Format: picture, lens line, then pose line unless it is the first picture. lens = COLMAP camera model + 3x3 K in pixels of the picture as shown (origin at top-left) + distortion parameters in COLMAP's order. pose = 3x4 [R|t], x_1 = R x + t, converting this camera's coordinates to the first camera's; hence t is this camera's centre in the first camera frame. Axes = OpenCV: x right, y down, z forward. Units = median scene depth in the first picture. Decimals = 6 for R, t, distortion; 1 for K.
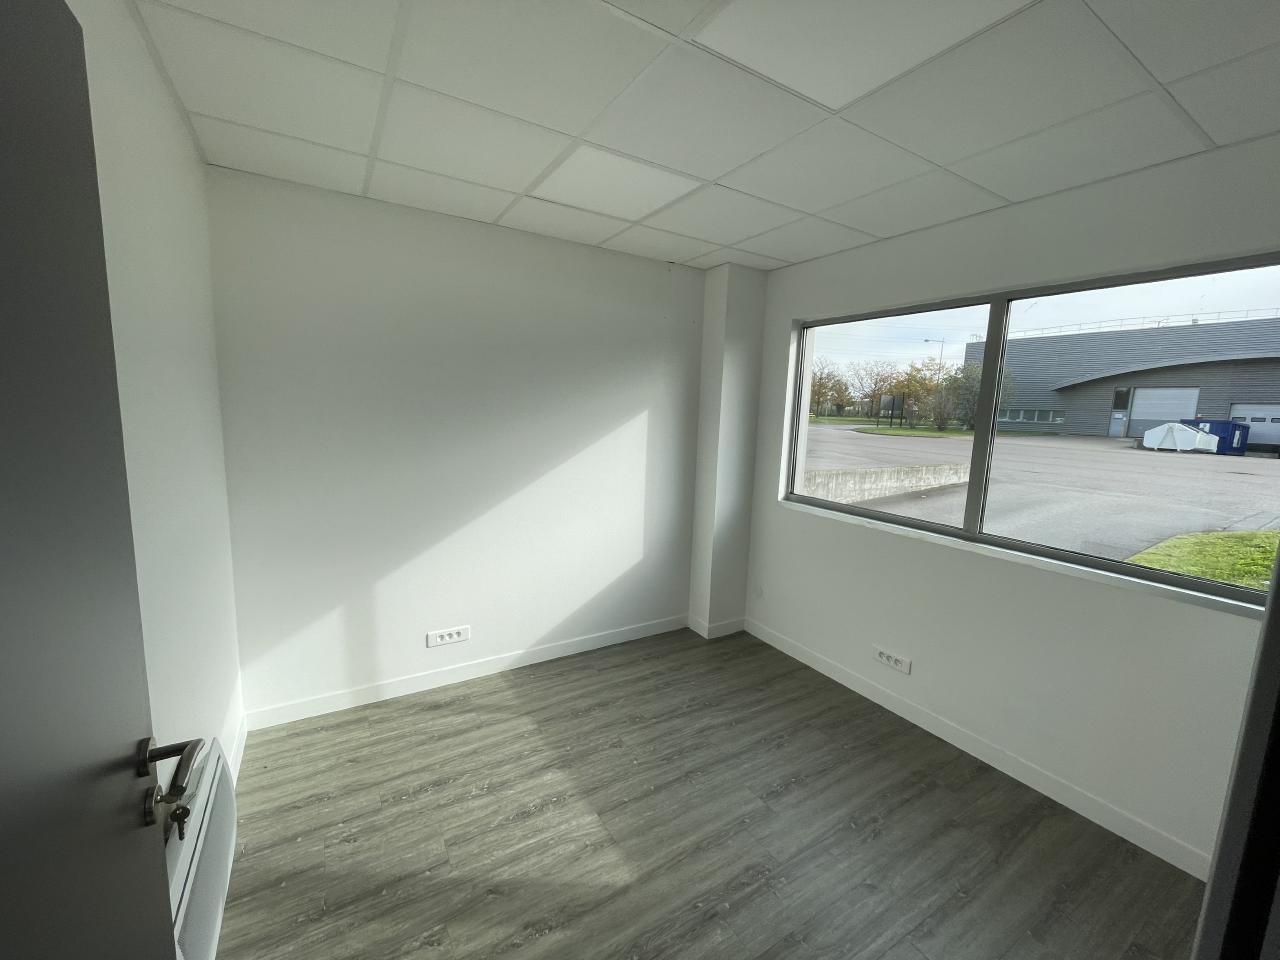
lens RADIAL K [[516.5, 0, 639.2], [0, 516.5, 479.5], [0, 0, 1]] dist [-0.003200, -0.000373]
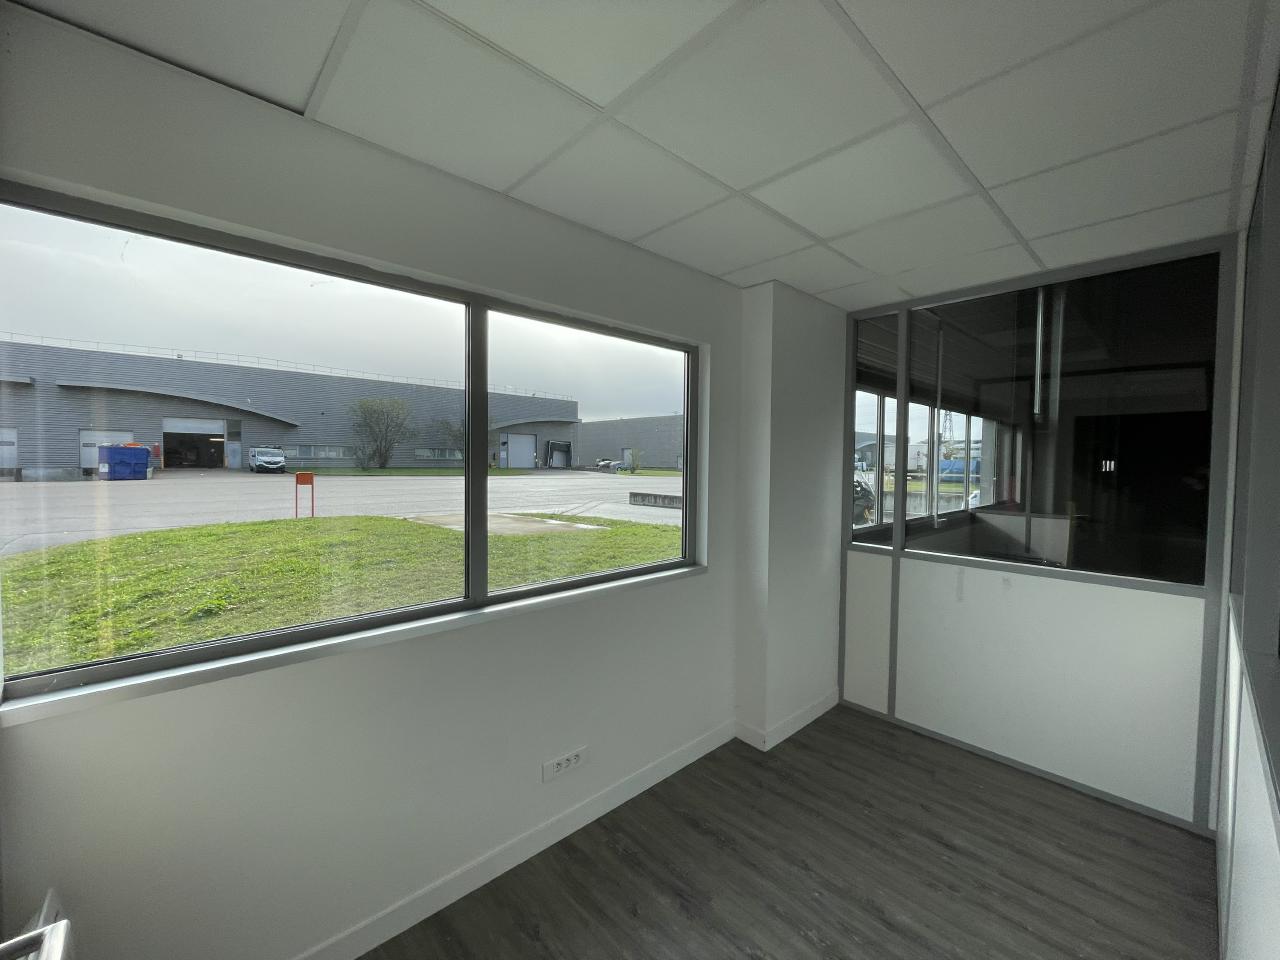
lens RADIAL K [[516.5, 0, 642.3], [0, 516.5, 482.4], [0, 0, 1]] dist [-0.003200, -0.000373]
pose [[-0.198170, -0.076364, 0.977188, -0.441885], [0.111068, 0.988790, 0.099795, -0.245781], [-0.973854, 0.128311, -0.187467, 1.306603]]
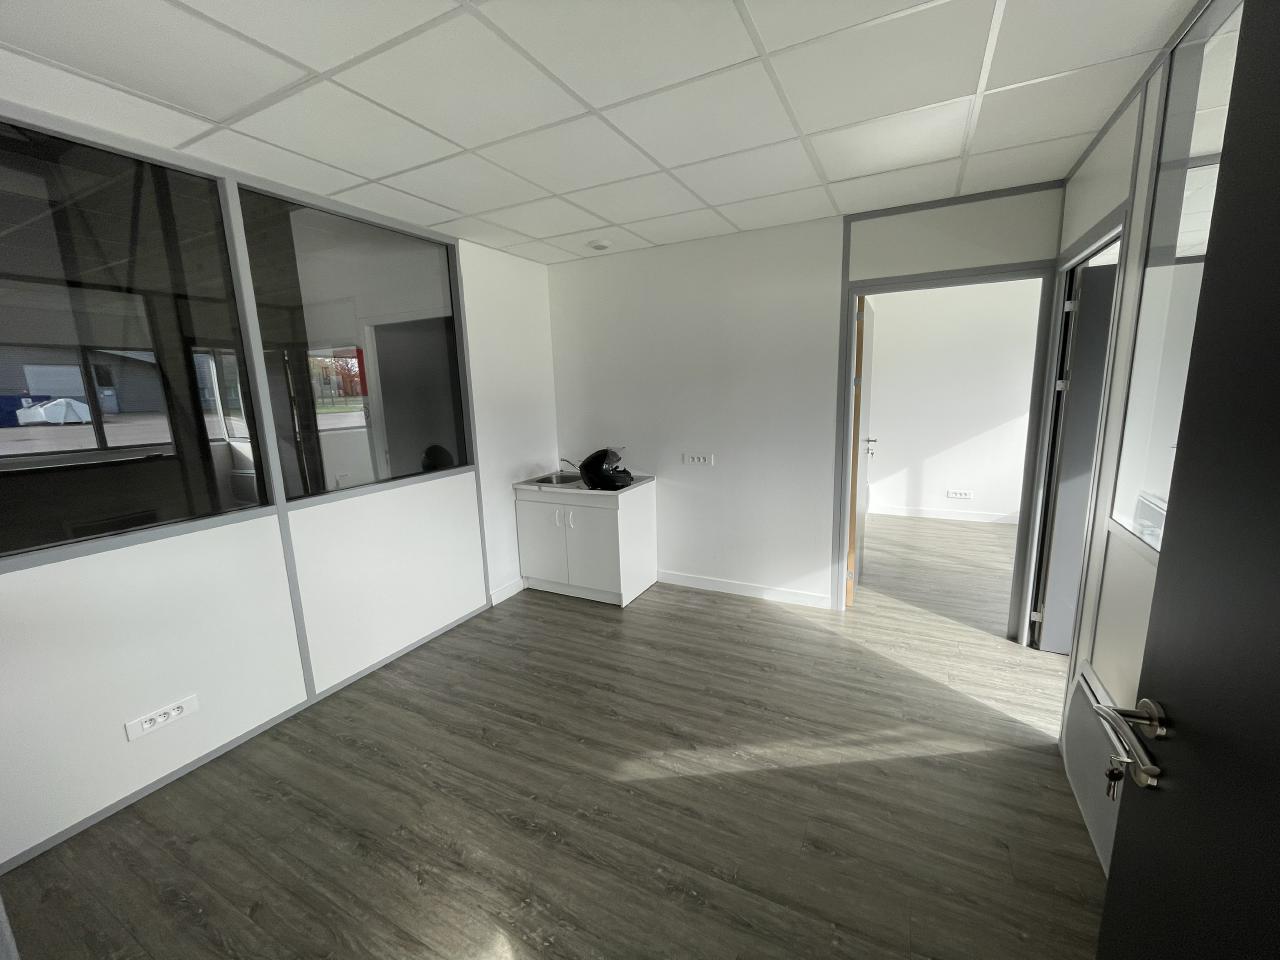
lens RADIAL K [[516.5, 0, 639.6], [0, 516.5, 482.0], [0, 0, 1]] dist [-0.003200, -0.000373]
pose [[0.517830, 0.096582, -0.850014, 0.765945], [-0.063273, 0.995209, 0.074534, 0.194212], [0.853141, 0.015187, 0.521460, -1.231099]]
